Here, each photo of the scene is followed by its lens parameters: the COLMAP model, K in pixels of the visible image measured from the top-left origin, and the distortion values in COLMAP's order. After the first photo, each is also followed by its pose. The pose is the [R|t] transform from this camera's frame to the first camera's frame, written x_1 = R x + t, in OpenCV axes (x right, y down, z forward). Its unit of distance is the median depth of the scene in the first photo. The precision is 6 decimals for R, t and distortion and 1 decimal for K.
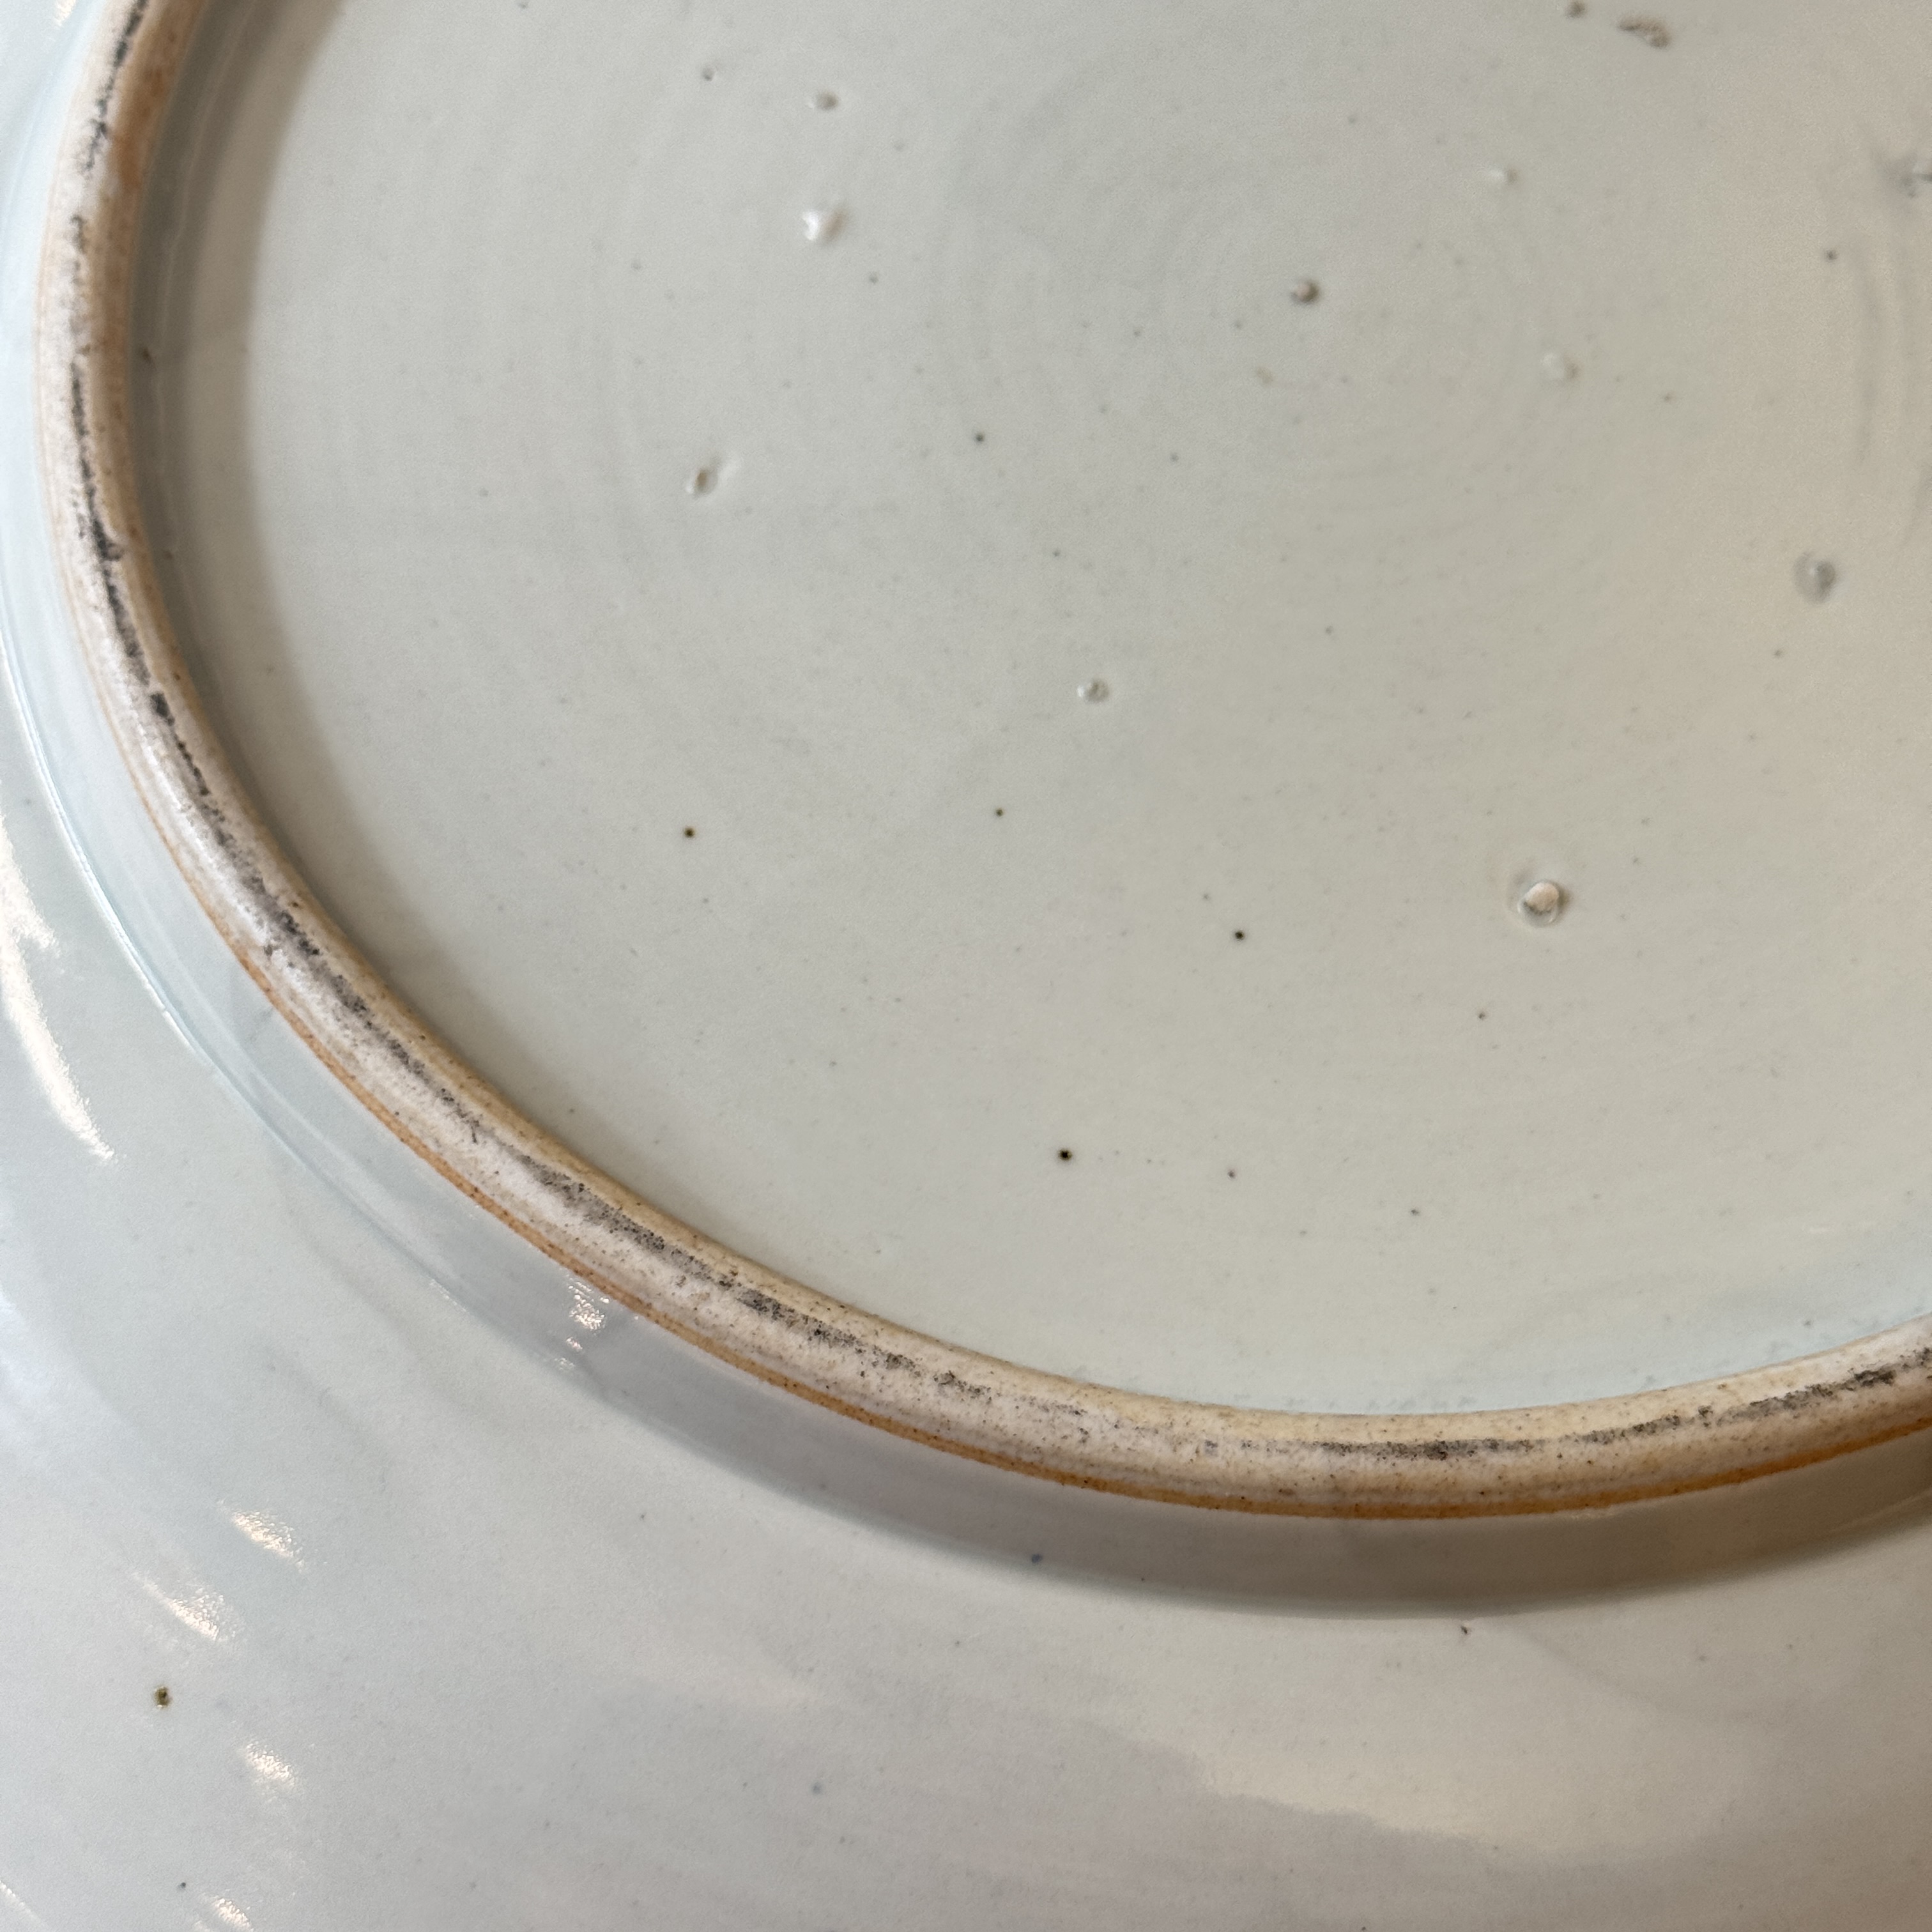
lens RADIAL K [[3577.4, 0, 938.6], [0, 3577.4, 1047.4], [0, 0, 1]] dist [0.088988, 0.000000]
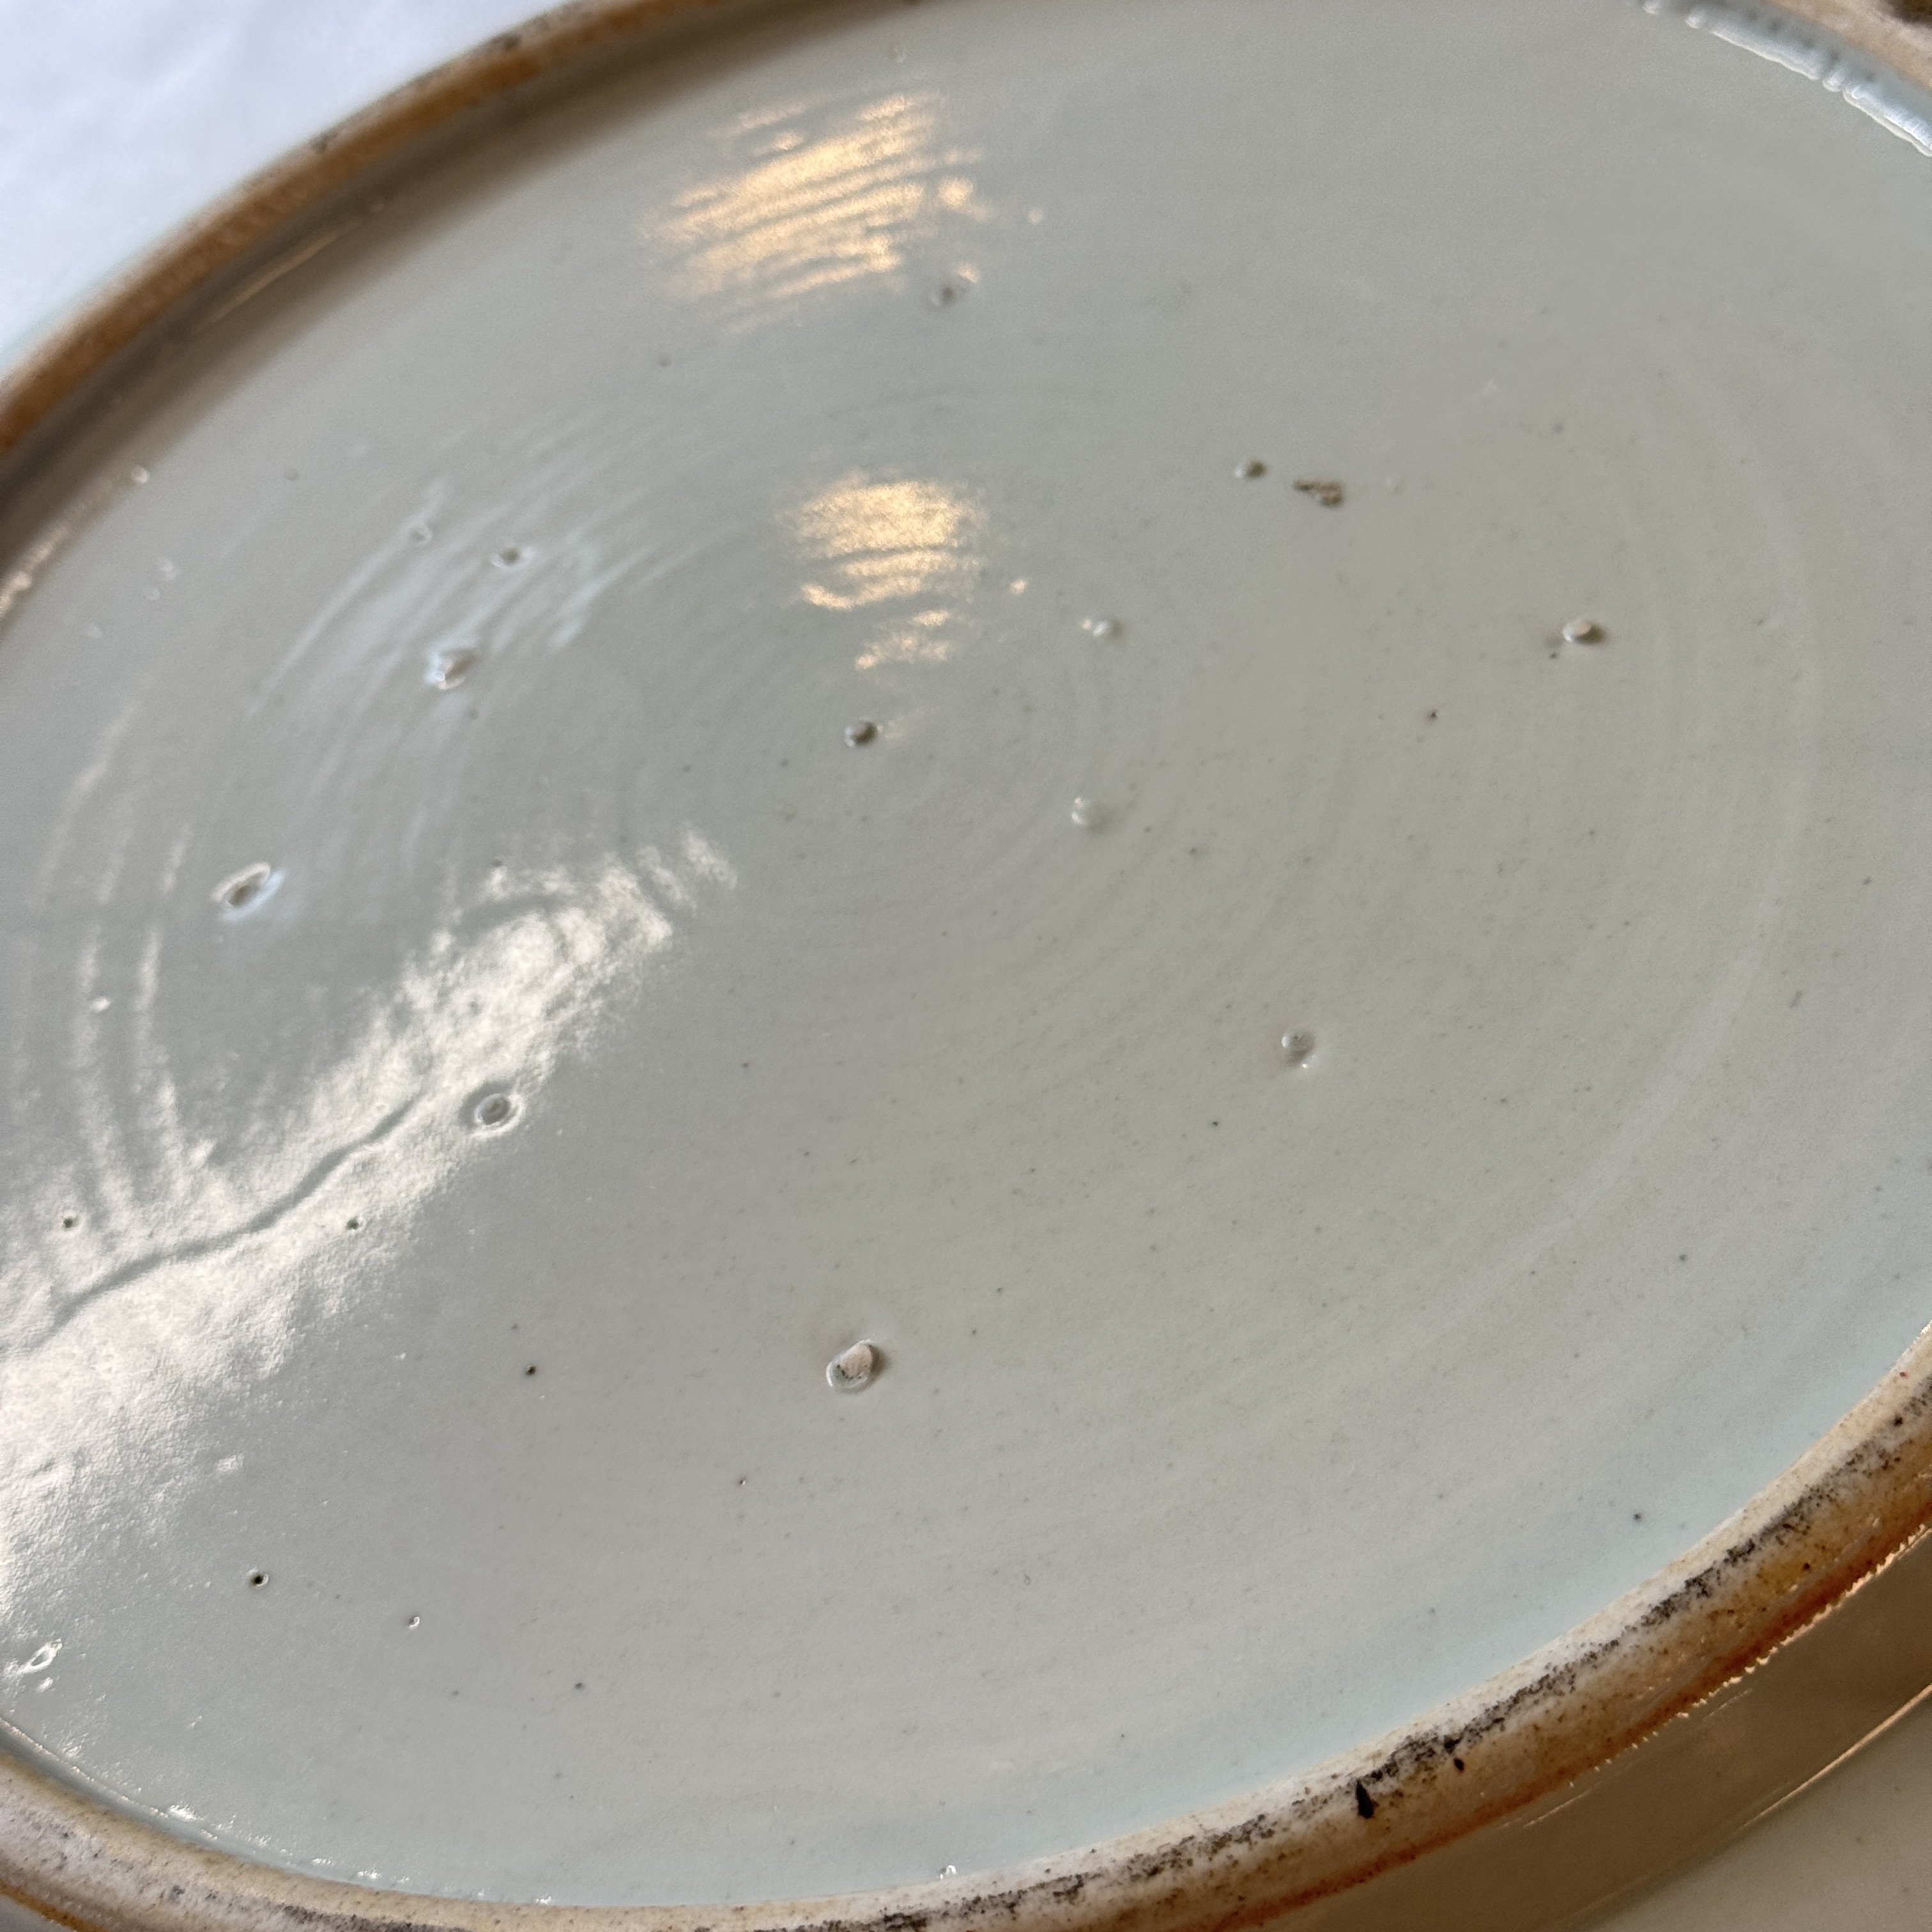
lens RADIAL K [[3577.4, 0, 1030.7], [0, 3577.4, 1097.9], [0, 0, 1]] dist [0.088988, 0.000000]
pose [[0.923446, 0.057215, -0.379438, 0.587984], [-0.140039, 0.970871, -0.194419, 0.065213], [0.357262, 0.232671, 0.904560, 0.234883]]
